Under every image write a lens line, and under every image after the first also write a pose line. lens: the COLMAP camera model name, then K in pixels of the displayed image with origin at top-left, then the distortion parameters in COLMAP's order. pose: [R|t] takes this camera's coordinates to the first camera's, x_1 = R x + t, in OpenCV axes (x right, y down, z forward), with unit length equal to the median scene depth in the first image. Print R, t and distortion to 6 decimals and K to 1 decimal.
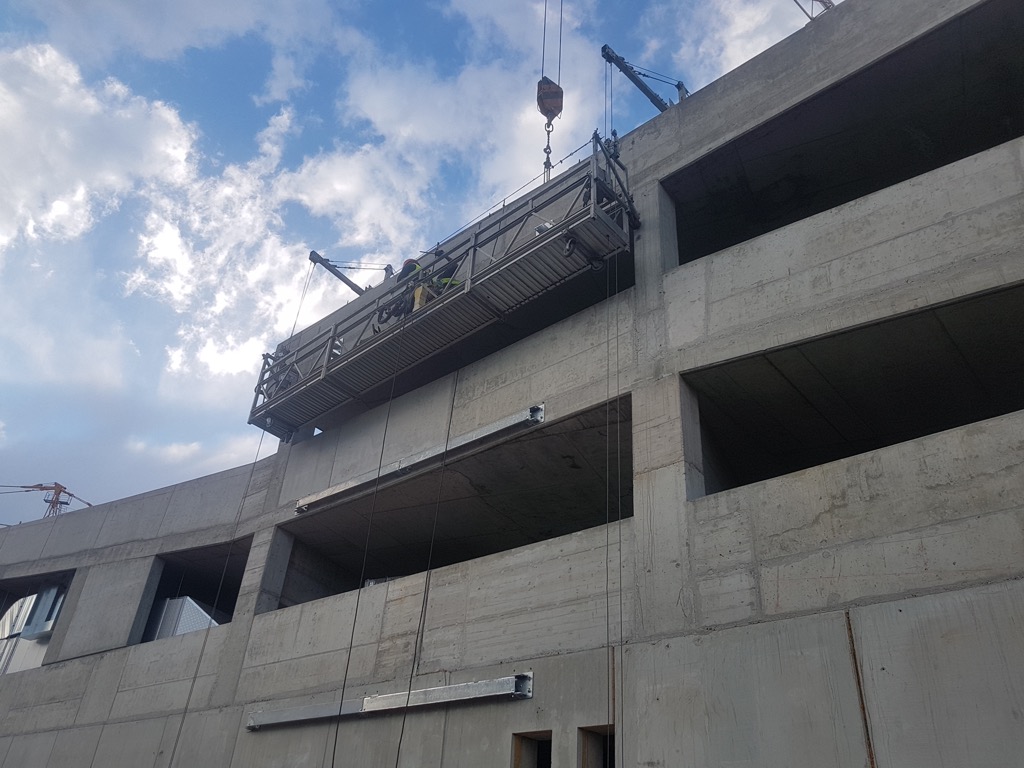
lens RADIAL K [[803.6, 0, 512.0], [0, 803.6, 384.0], [0, 0, 1]] dist [0.004091, 0.002003]
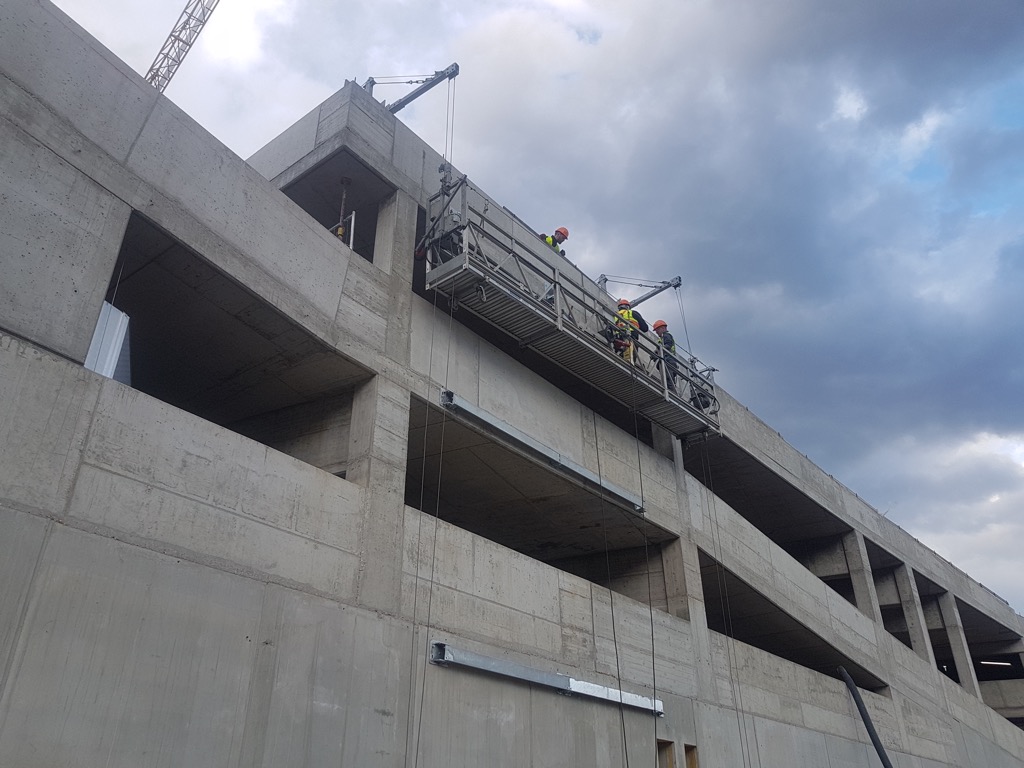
lens RADIAL K [[803.6, 0, 512.0], [0, 803.6, 384.0], [0, 0, 1]] dist [0.004091, 0.002003]
pose [[-0.032992, 0.453123, 0.890837, -1.253623], [-0.546503, 0.738092, -0.395669, 0.535931], [-0.836807, -0.499899, 0.223282, 0.957795]]
